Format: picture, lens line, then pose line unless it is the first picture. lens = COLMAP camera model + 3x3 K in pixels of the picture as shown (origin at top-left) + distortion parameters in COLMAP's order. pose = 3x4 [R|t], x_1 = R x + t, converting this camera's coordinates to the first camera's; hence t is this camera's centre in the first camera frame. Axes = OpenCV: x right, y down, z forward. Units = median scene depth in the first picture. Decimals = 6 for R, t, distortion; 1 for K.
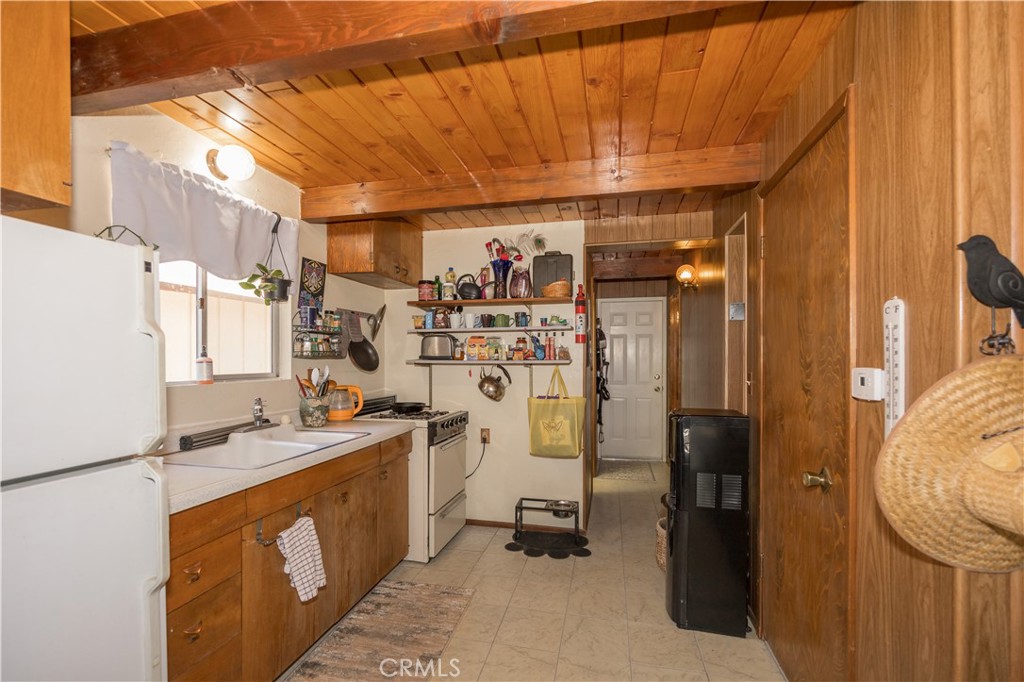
lens RADIAL K [[448.6, 0, 500.1], [0, 448.6, 360.1], [0, 0, 1]] dist [-0.001766, -0.000007]
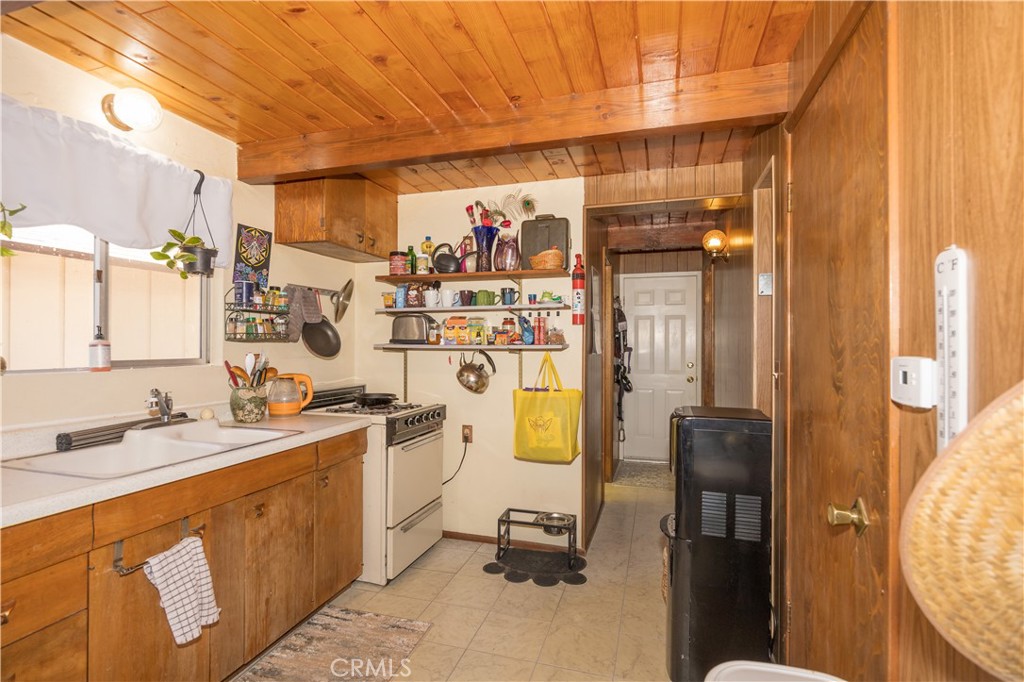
lens RADIAL K [[487.2, 0, 495.8], [0, 487.2, 342.5], [0, 0, 1]] dist [0.001197, -0.000342]
pose [[0.996912, 0.003100, -0.078470, 0.119000], [-0.003519, 0.999980, -0.005193, 0.000801], [0.078453, 0.005453, 0.996903, 0.106380]]
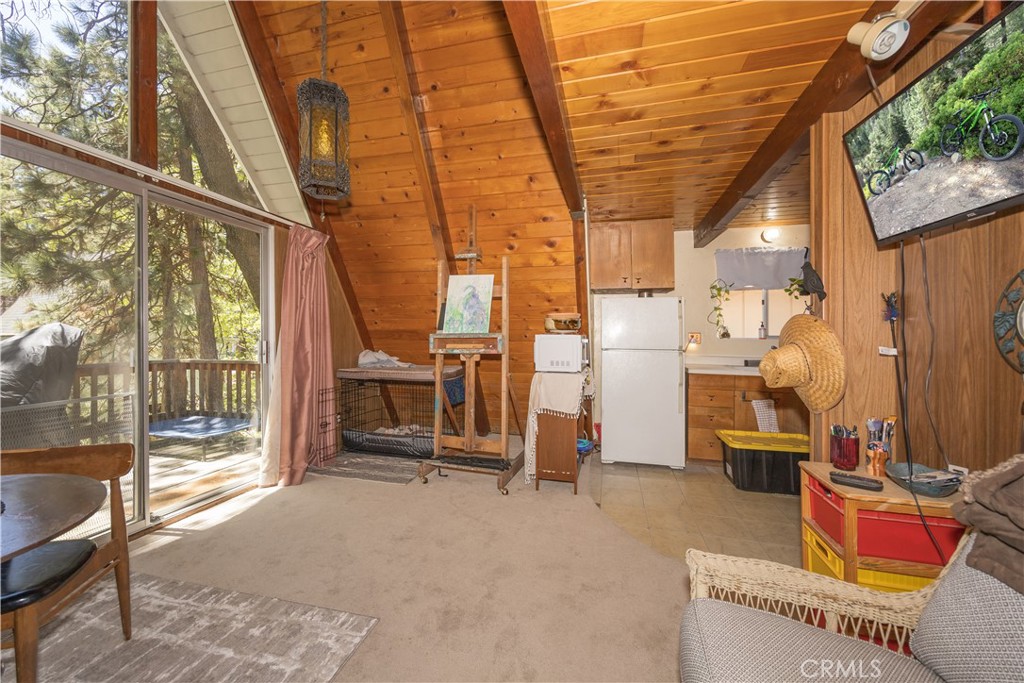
lens RADIAL K [[408.9, 0, 505.7], [0, 408.9, 328.6], [0, 0, 1]] dist [-0.001825, -0.002083]
pose [[-0.022595, -0.015725, -0.999621, 1.013280], [-0.011188, 0.999818, -0.015475, 0.035000], [0.999682, 0.010834, -0.022767, -0.149783]]
